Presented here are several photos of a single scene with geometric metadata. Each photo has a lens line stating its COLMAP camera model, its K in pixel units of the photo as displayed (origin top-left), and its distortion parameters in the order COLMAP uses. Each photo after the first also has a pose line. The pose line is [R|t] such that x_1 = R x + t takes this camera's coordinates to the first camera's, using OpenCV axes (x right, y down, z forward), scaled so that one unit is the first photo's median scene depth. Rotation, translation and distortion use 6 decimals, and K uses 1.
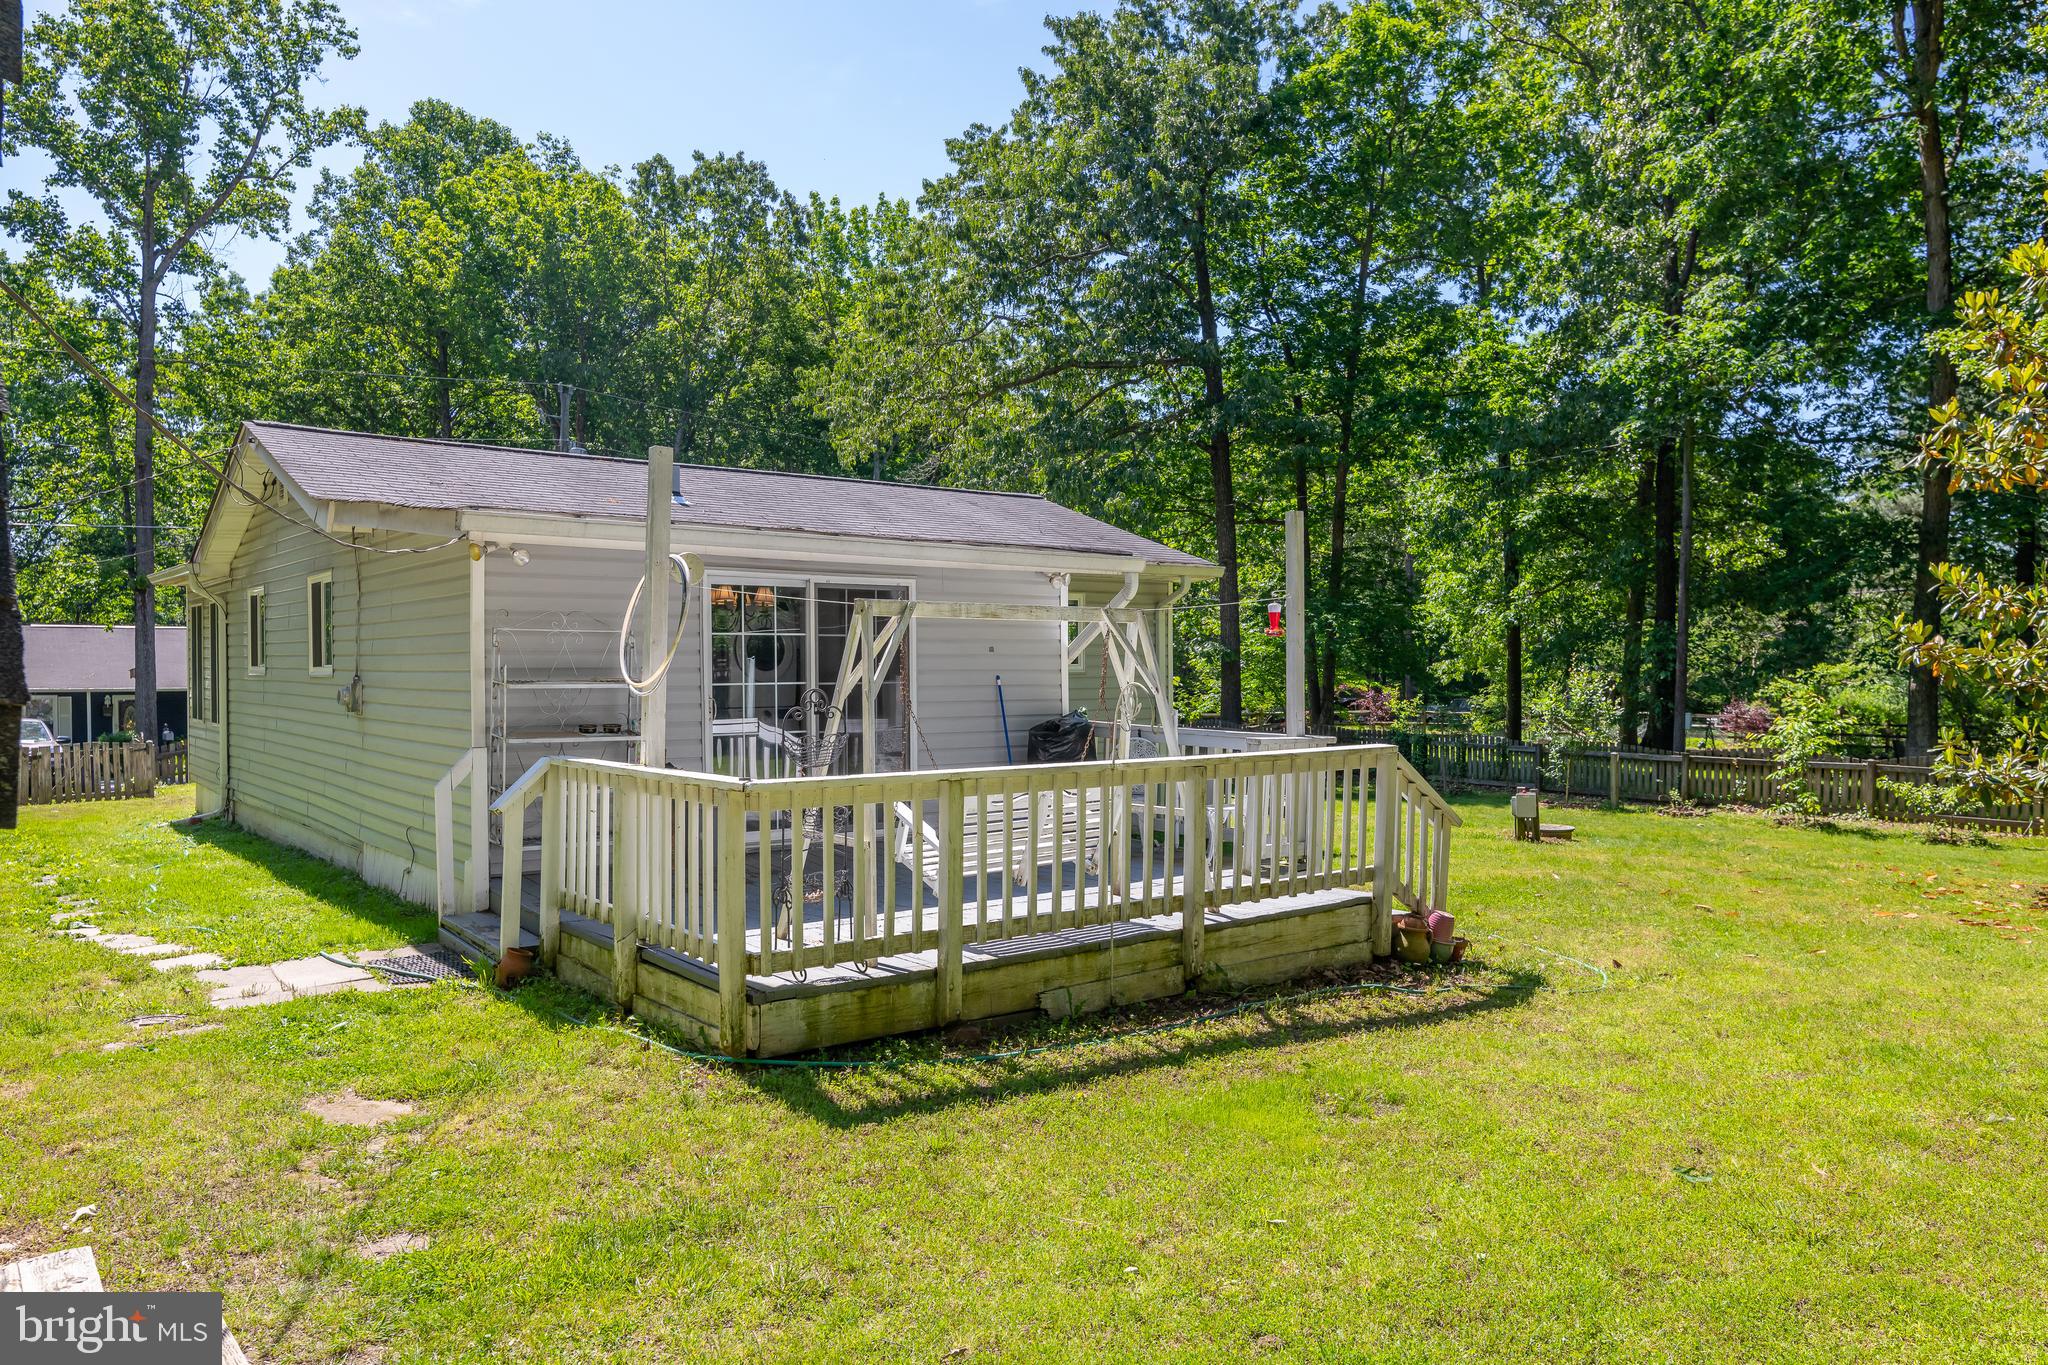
lens RADIAL K [[1373.0, 0, 1024.0], [0, 1373.0, 682.5], [0, 0, 1]] dist [-0.000953, 0.000009]
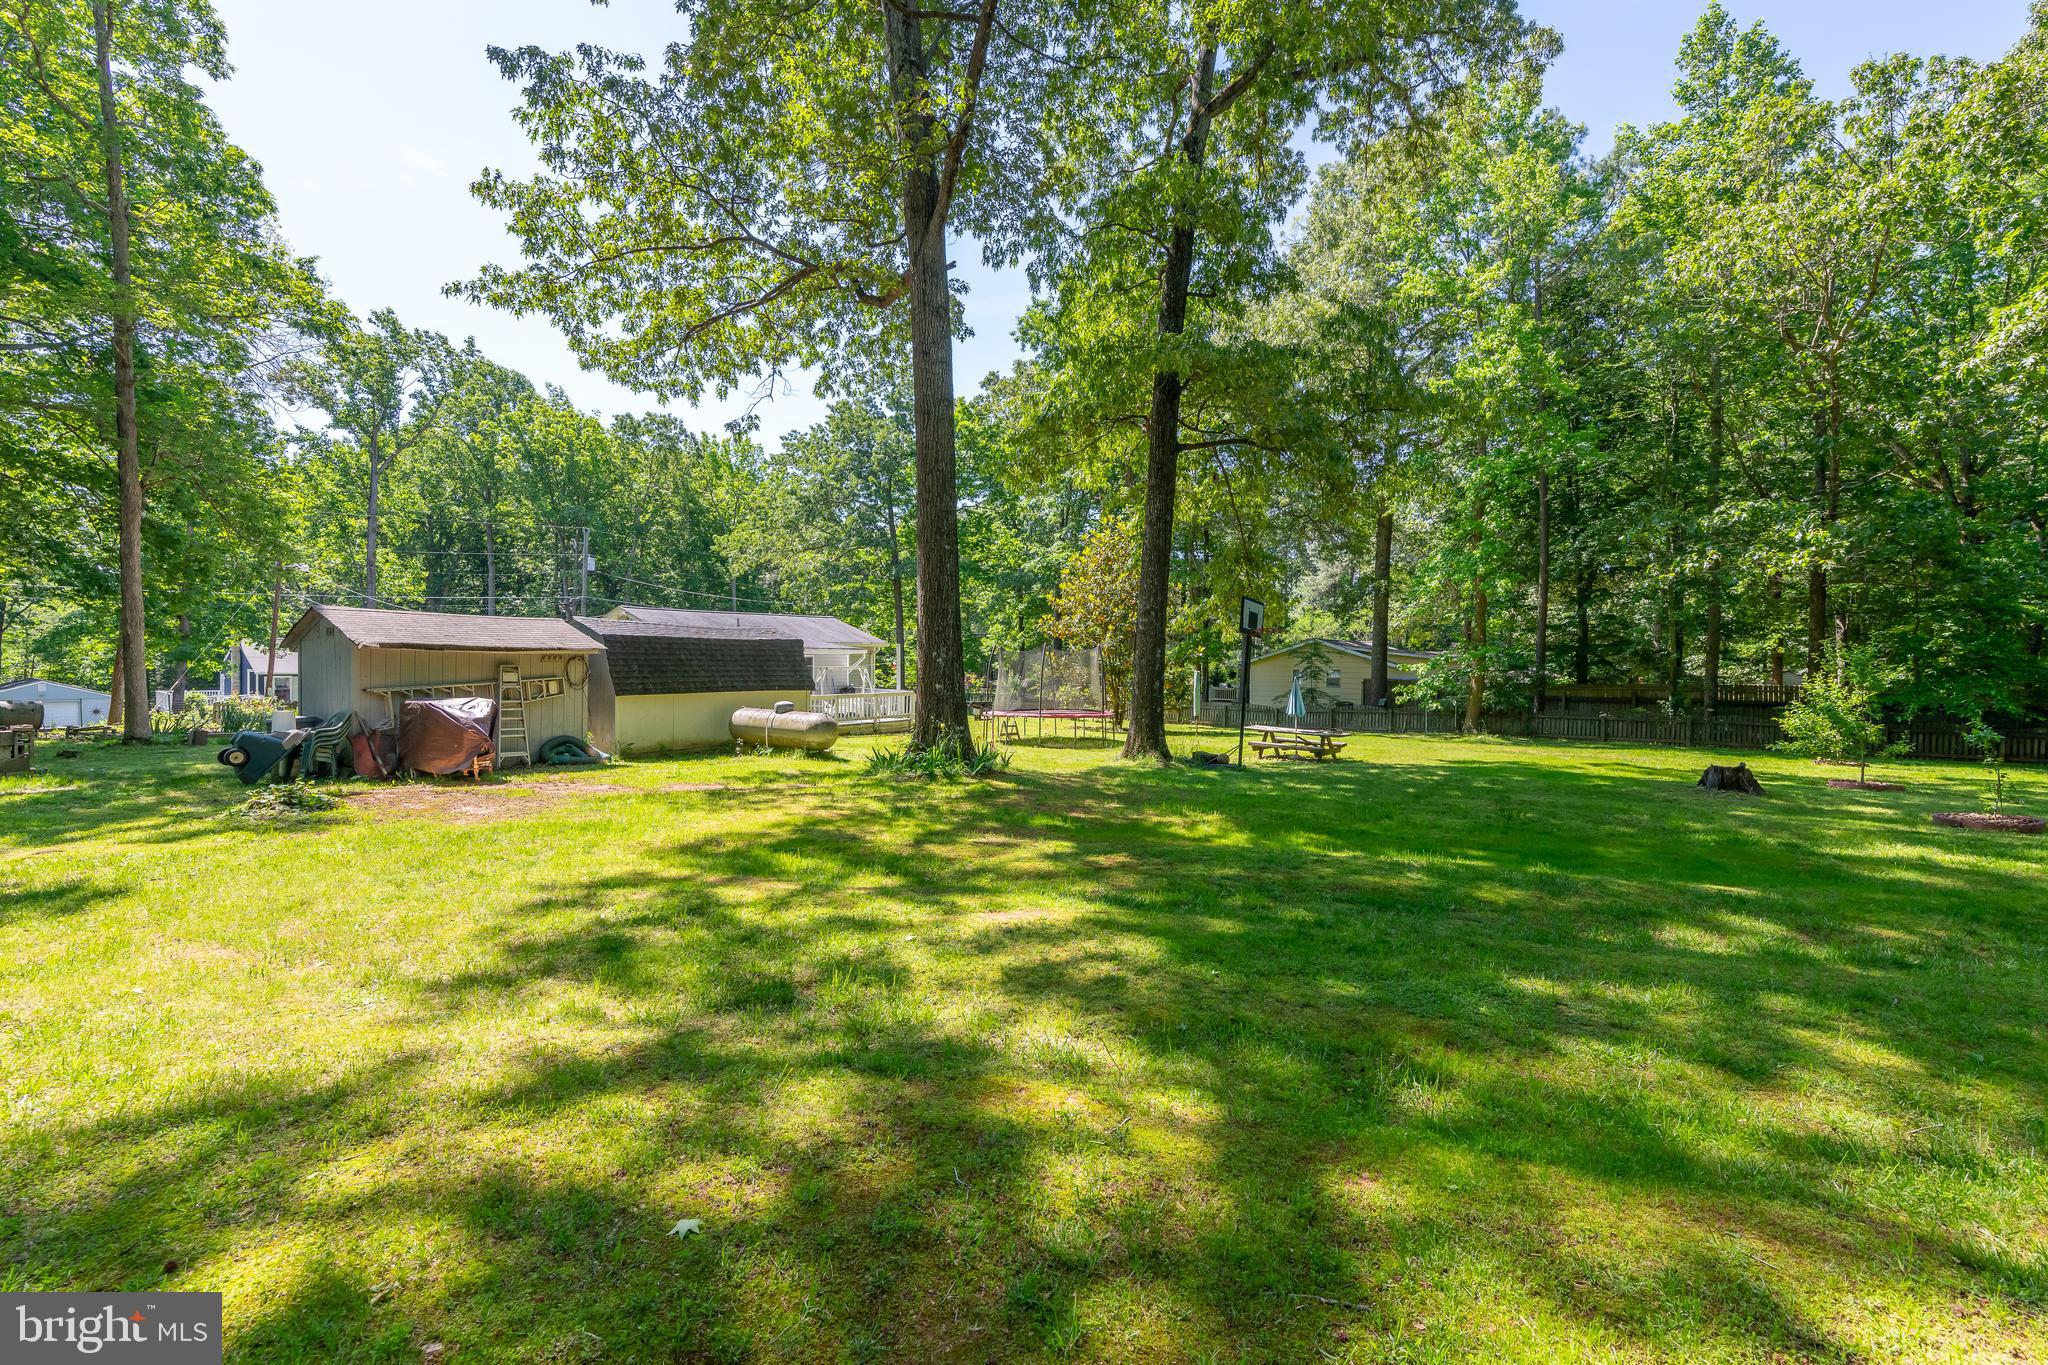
lens RADIAL K [[868.8, 0, 1025.7], [0, 868.8, 660.0], [0, 0, 1]] dist [0.000102, 0.000058]
pose [[0.963755, 0.008826, 0.266645, -0.045778], [-0.006336, 0.999928, -0.010195, -0.009065], [-0.266715, 0.008136, 0.963741, -0.516365]]
